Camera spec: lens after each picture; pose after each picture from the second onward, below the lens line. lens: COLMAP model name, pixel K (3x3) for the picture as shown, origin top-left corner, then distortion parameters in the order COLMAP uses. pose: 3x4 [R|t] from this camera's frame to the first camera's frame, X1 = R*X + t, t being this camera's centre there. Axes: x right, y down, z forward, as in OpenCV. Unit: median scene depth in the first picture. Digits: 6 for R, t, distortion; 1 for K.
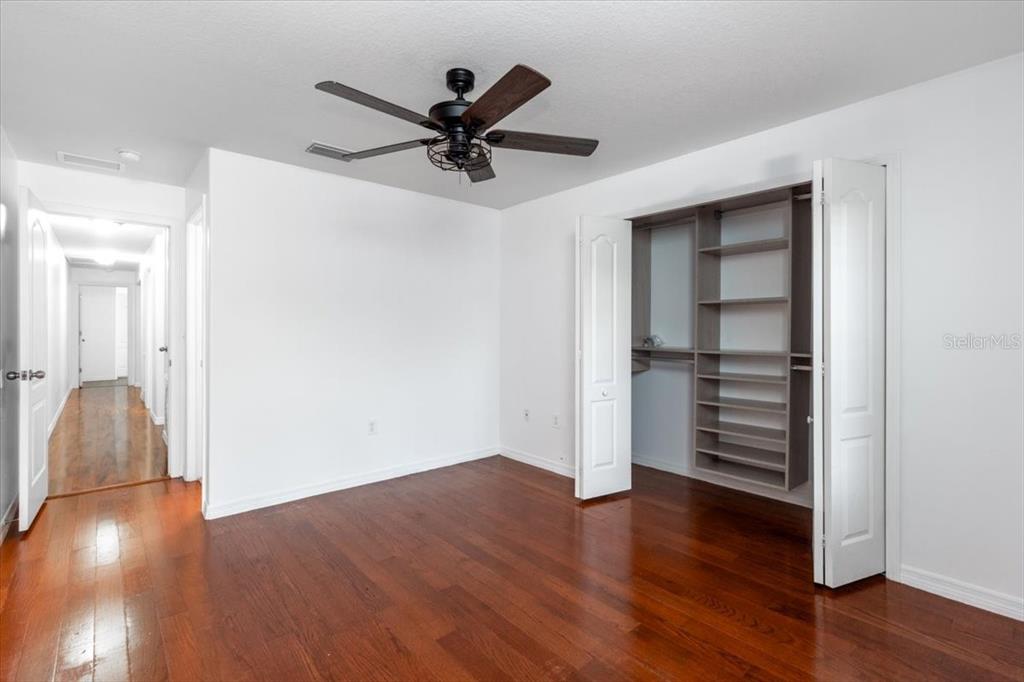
lens RADIAL K [[475.3, 0, 513.1], [0, 475.3, 326.7], [0, 0, 1]] dist [0.001799, -0.000198]
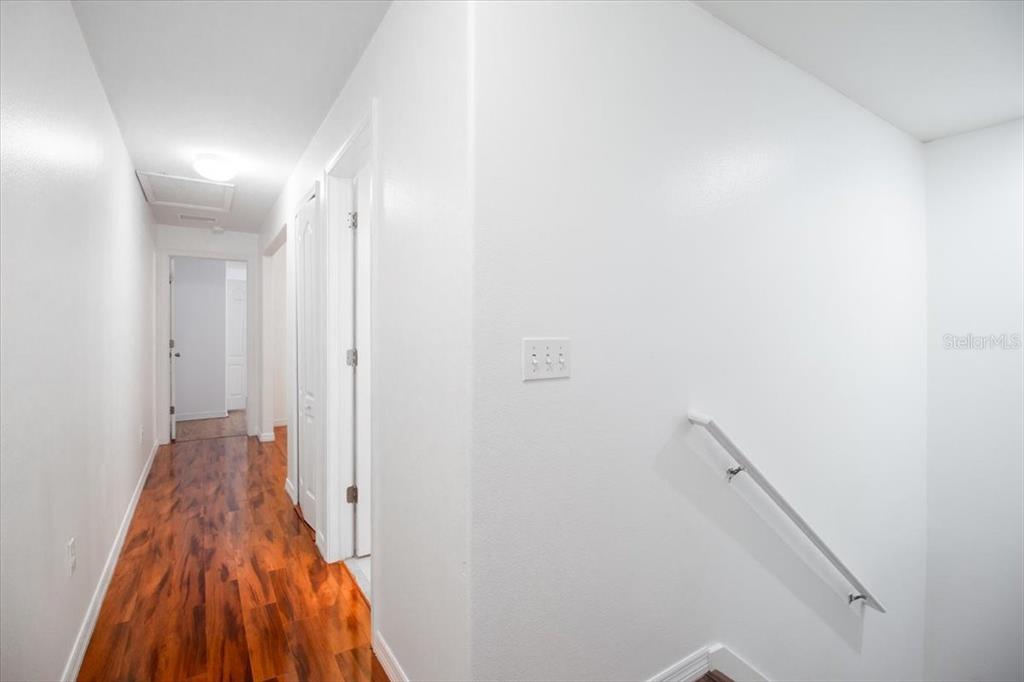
lens RADIAL K [[475.3, 0, 513.1], [0, 475.3, 326.7], [0, 0, 1]] dist [0.001799, -0.000198]
pose [[0.989261, -0.003069, -0.146131, -0.415246], [0.002710, 0.999993, -0.002651, -0.001108], [0.146138, 0.002226, 0.989262, 0.484270]]
